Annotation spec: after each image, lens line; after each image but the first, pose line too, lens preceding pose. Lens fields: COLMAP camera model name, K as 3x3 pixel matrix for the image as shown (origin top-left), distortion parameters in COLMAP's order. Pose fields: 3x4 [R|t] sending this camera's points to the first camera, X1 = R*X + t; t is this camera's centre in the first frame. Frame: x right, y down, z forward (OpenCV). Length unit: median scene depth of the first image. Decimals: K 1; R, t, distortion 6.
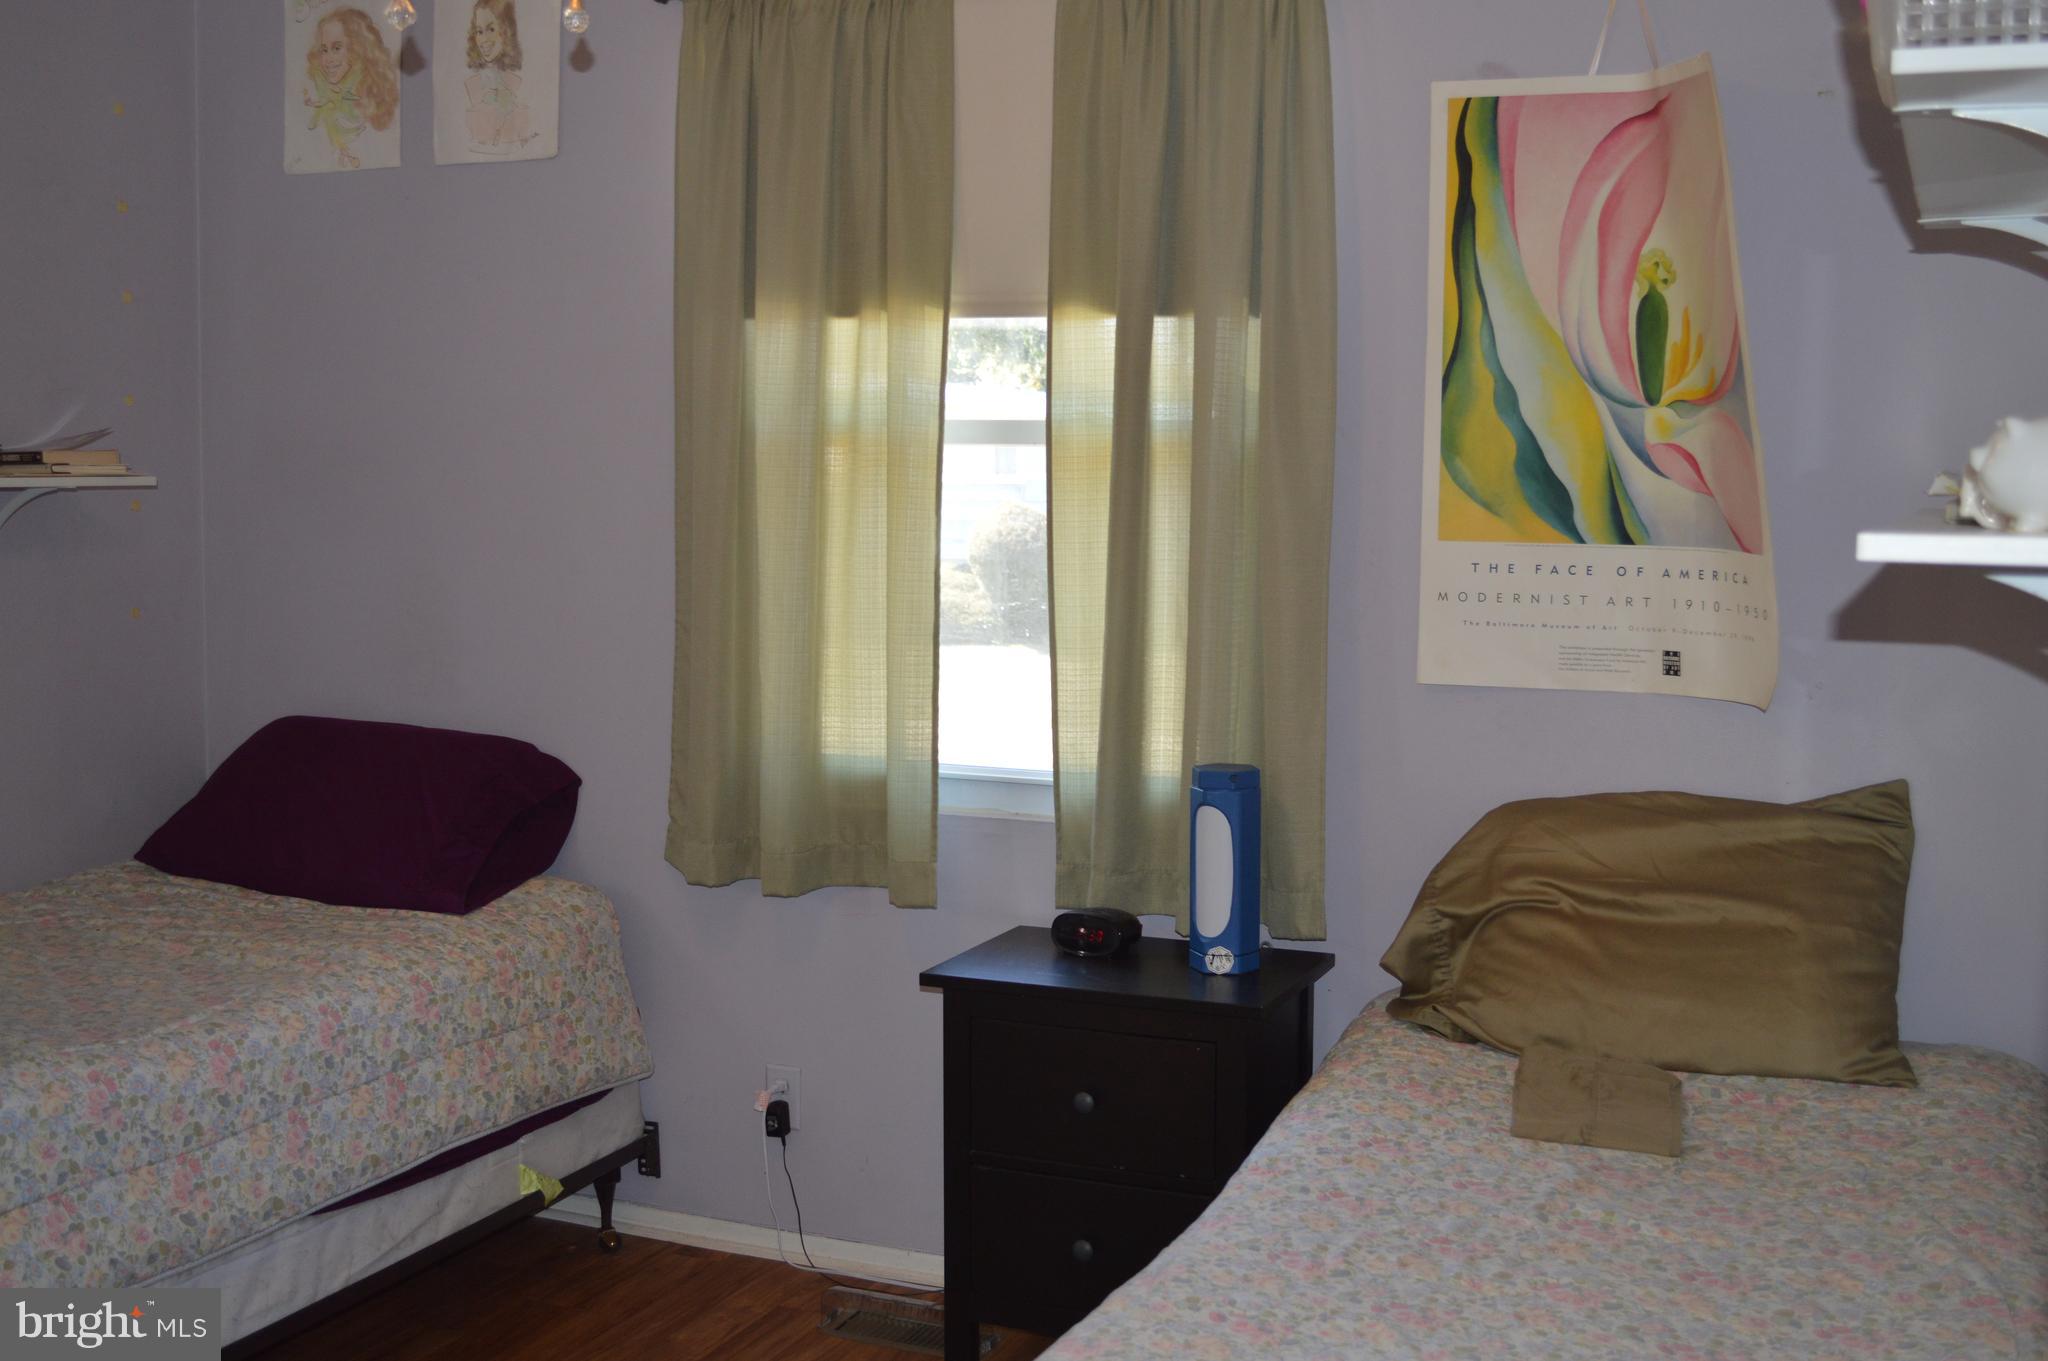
lens RADIAL K [[2240.8, 0, 1063.0], [0, 2240.8, 671.9], [0, 0, 1]] dist [-0.053519, 0.000000]
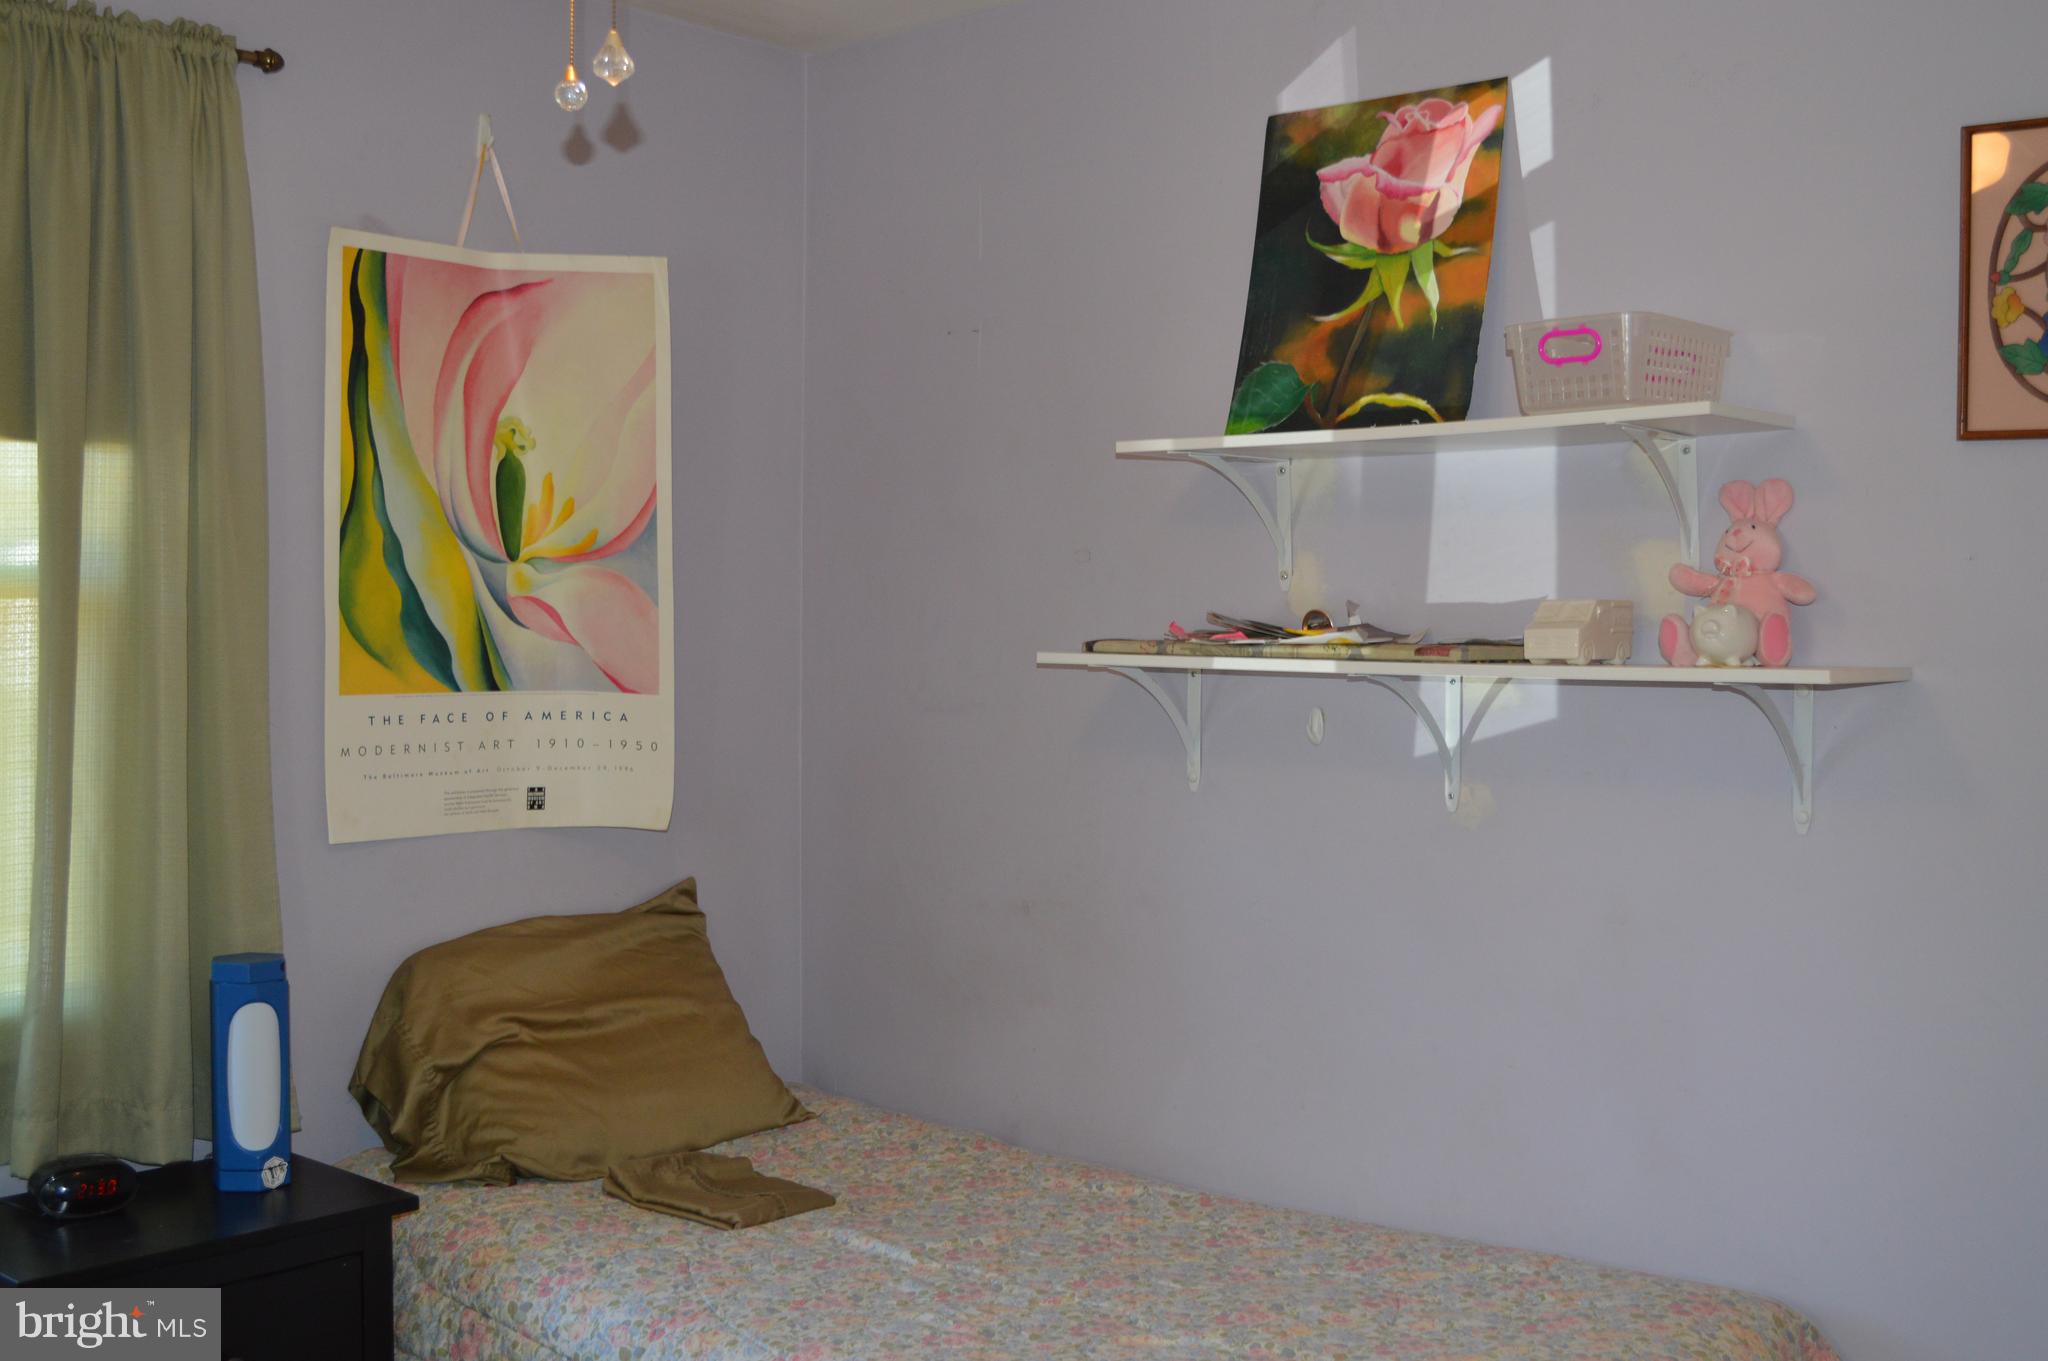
lens RADIAL K [[2240.8, 0, 1020.2], [0, 2240.8, 677.8], [0, 0, 1]] dist [-0.053519, 0.000000]
pose [[0.324365, -0.035768, 0.945255, -0.660048], [0.079530, 0.996778, 0.010427, -0.053599], [-0.942583, 0.071794, 0.326165, 0.409671]]
